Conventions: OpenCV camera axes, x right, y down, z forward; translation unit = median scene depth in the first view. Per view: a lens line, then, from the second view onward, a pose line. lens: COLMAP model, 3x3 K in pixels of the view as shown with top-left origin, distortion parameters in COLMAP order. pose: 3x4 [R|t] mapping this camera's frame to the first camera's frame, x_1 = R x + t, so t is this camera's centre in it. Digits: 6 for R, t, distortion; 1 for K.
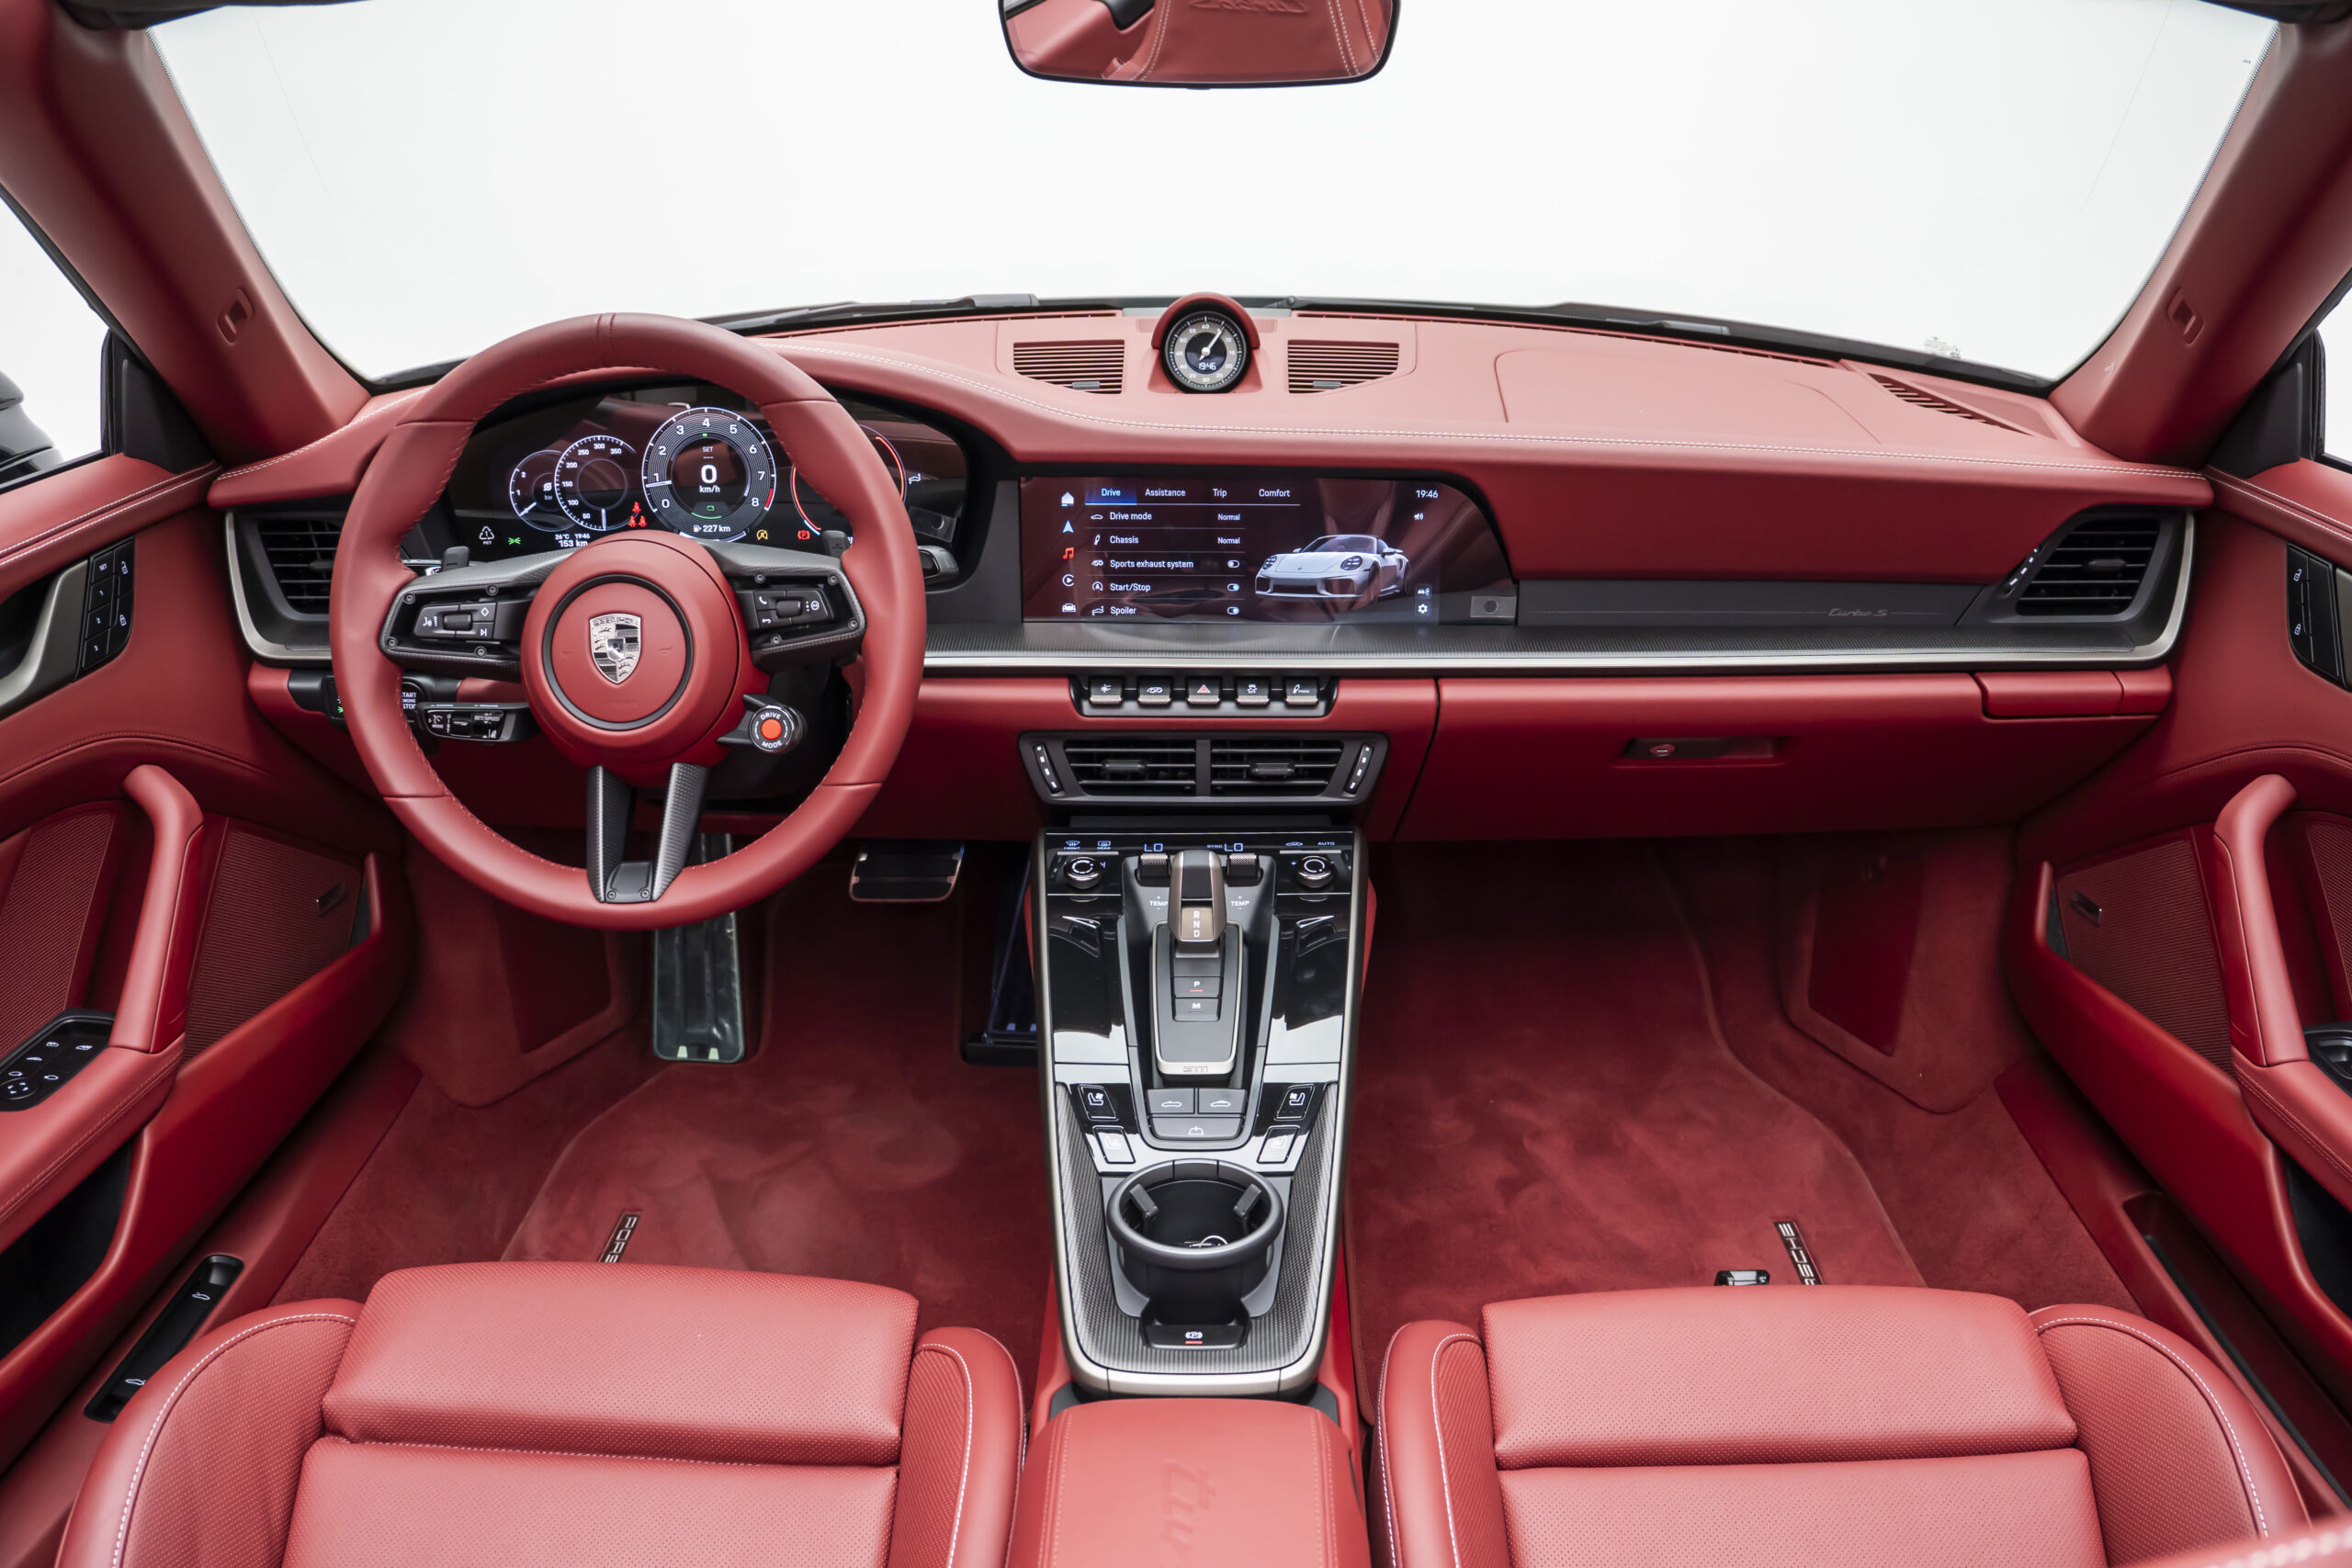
lens RADIAL K [[1908.0, 0, 1176.0], [0, 1908.0, 784.0], [0, 0, 1]] dist [-0.211070, 0.131736]
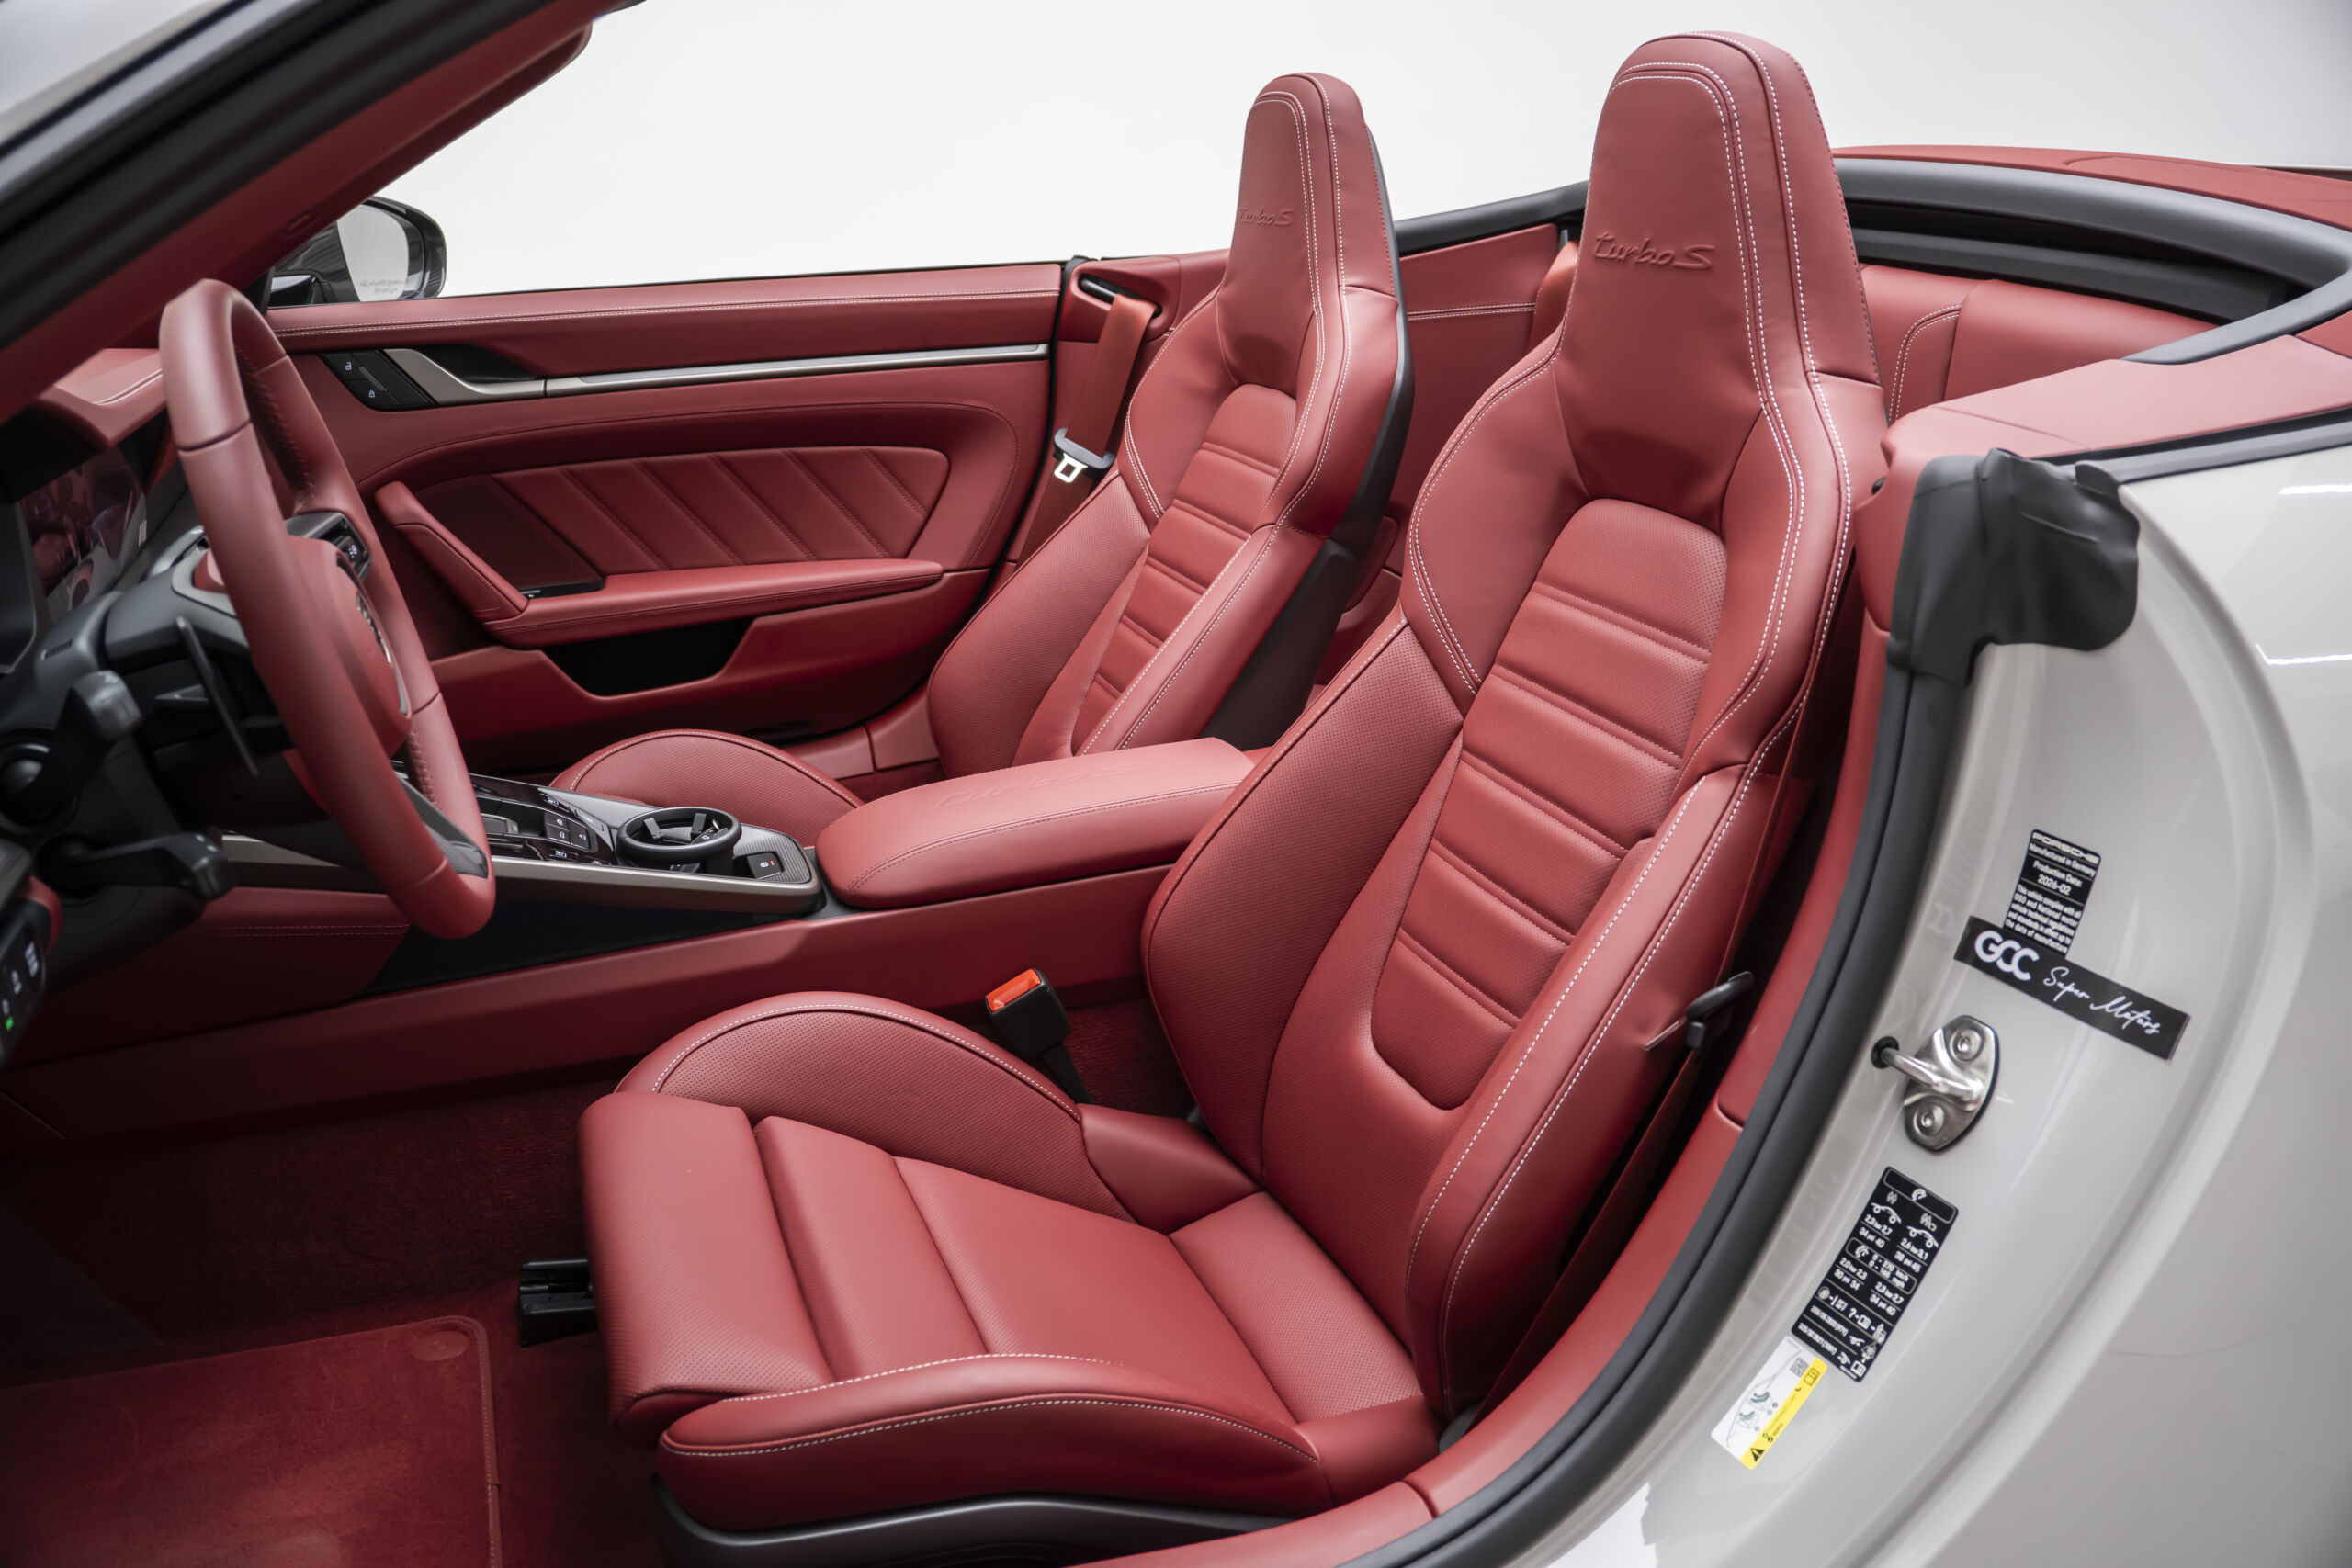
lens RADIAL K [[1908.0, 0, 1176.0], [0, 1908.0, 784.0], [0, 0, 1]] dist [-0.211070, 0.131736]
pose [[-0.373823, -0.306525, 0.875385, -1.082923], [0.333494, 0.836269, 0.435243, -0.237771], [-0.865470, 0.454640, -0.210392, 0.760238]]
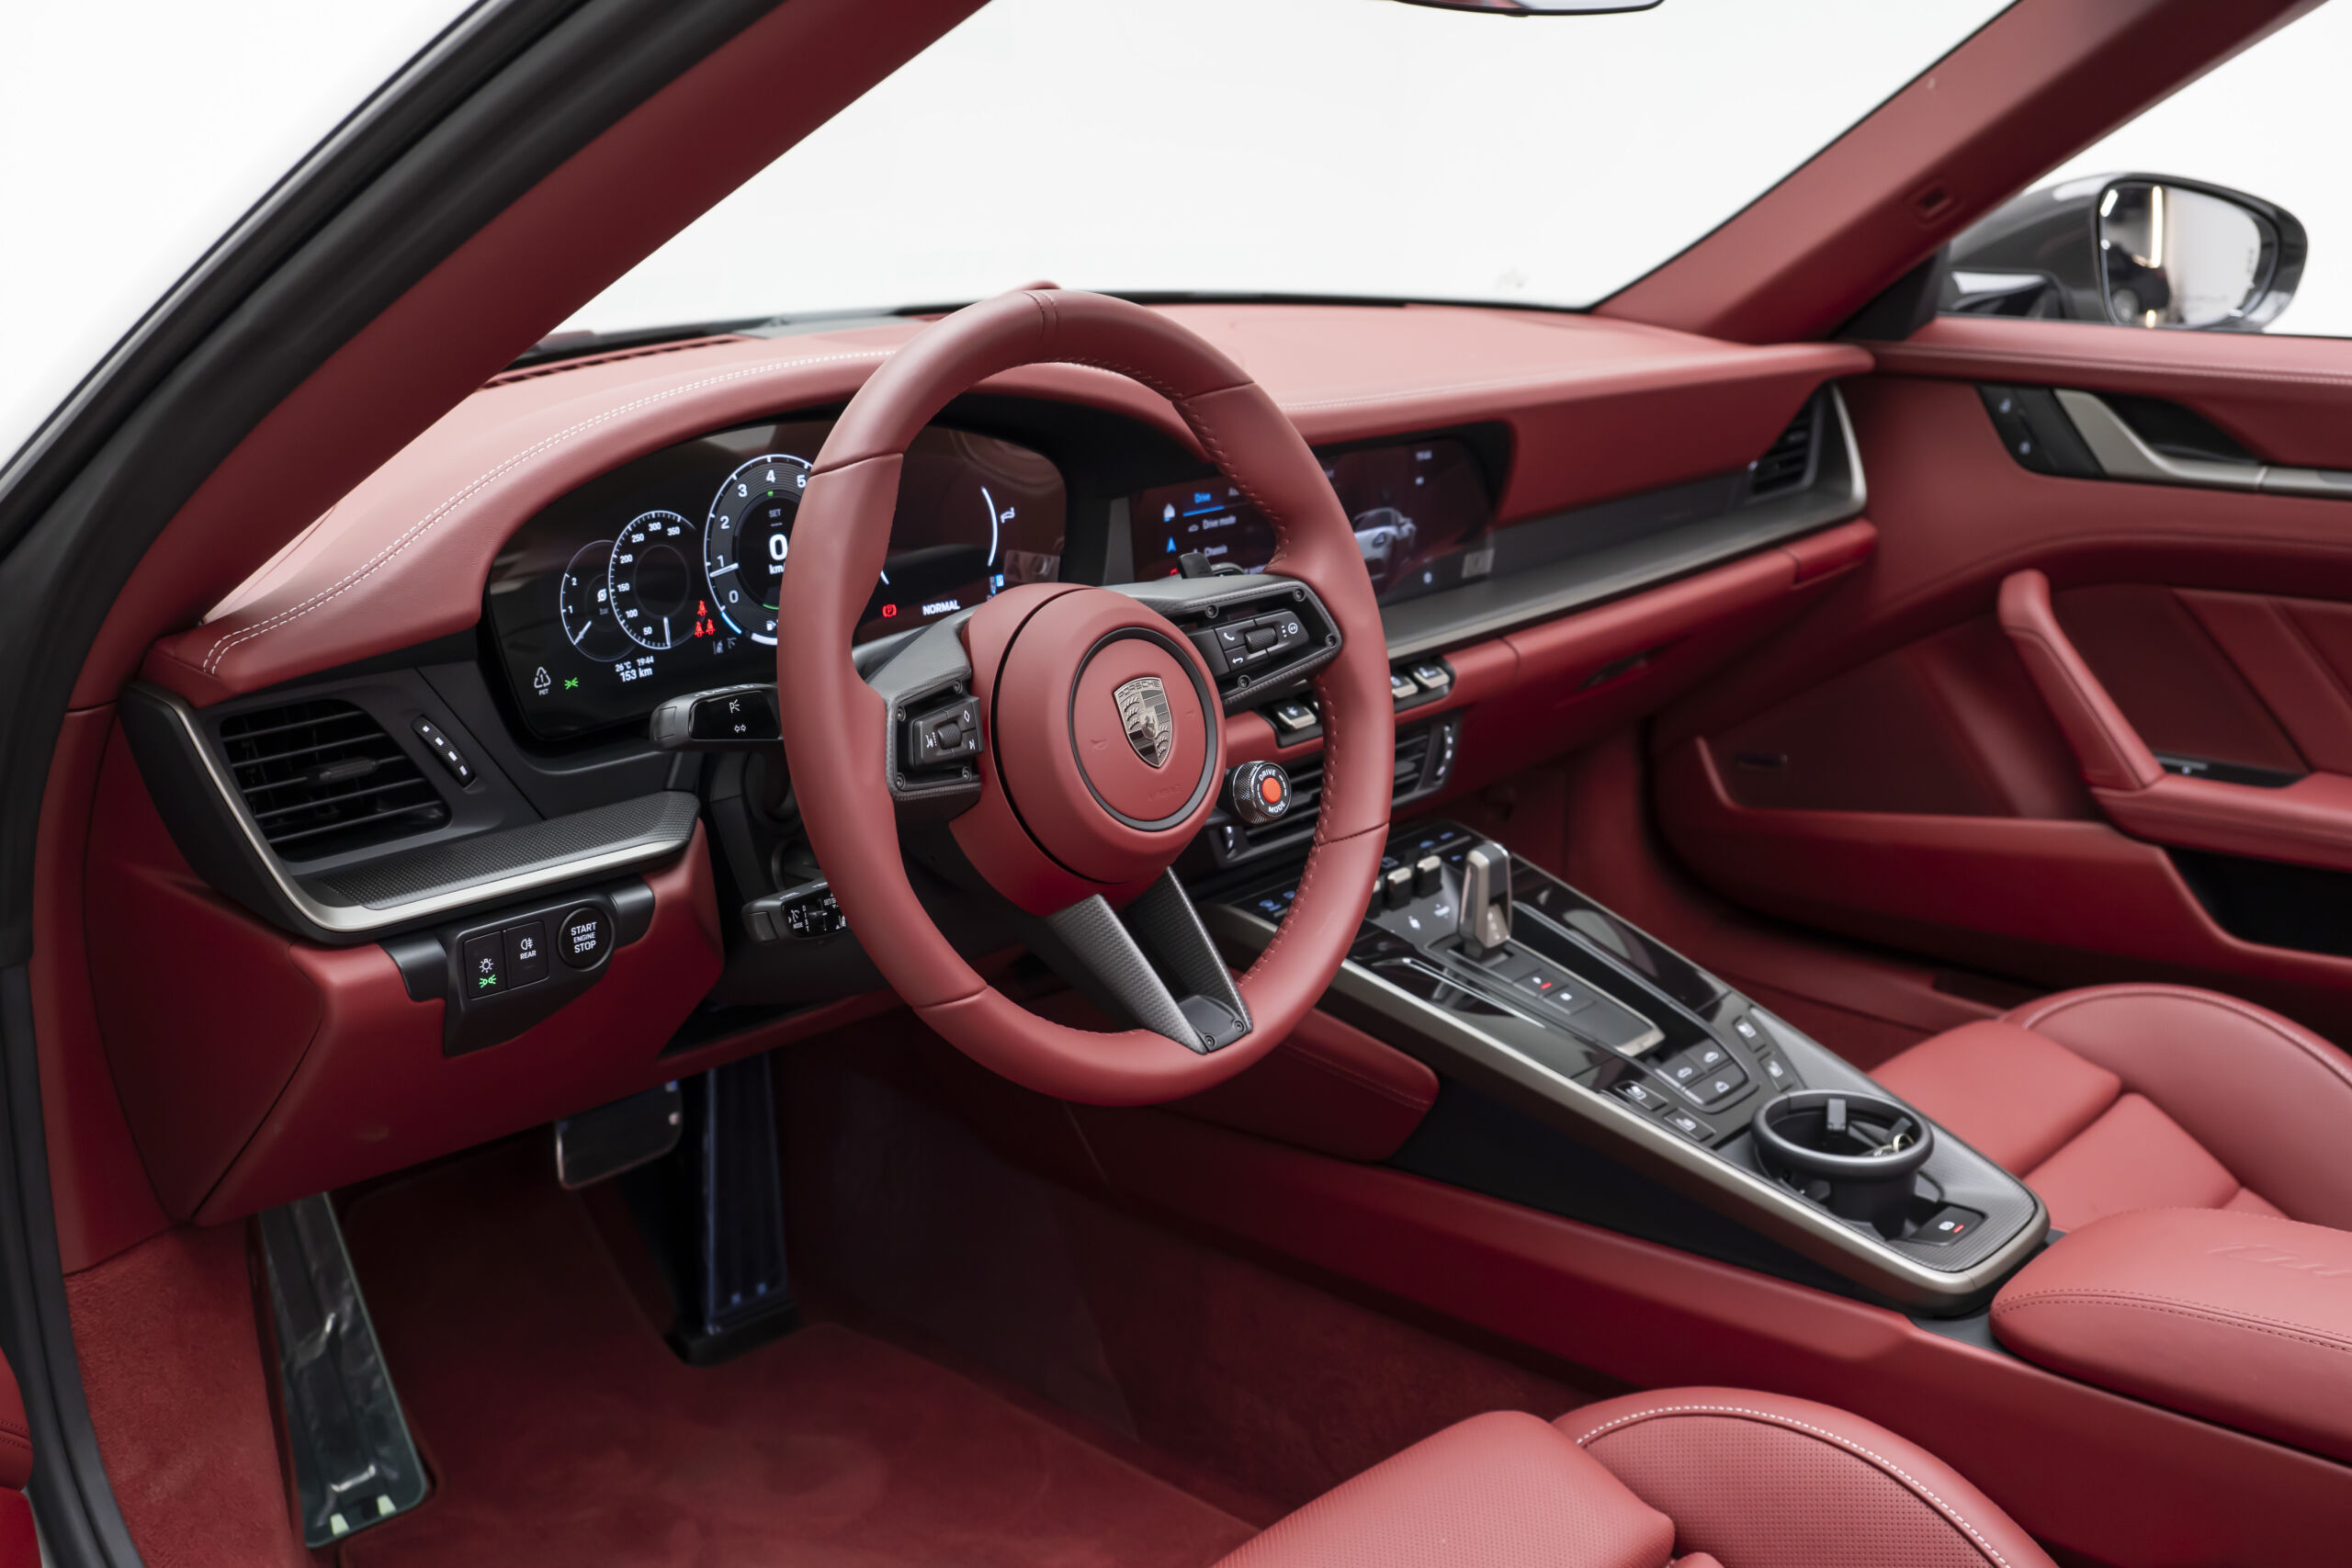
lens RADIAL K [[2450.1, 0, 1132.0], [0, 2450.1, 793.5], [0, 0, 1]] dist [-0.093220, 0.011857]
pose [[0.671457, -0.212699, 0.709863, -0.867534], [0.276824, 0.960570, 0.025973, -0.061936], [-0.687397, 0.179067, 0.703861, 0.263363]]
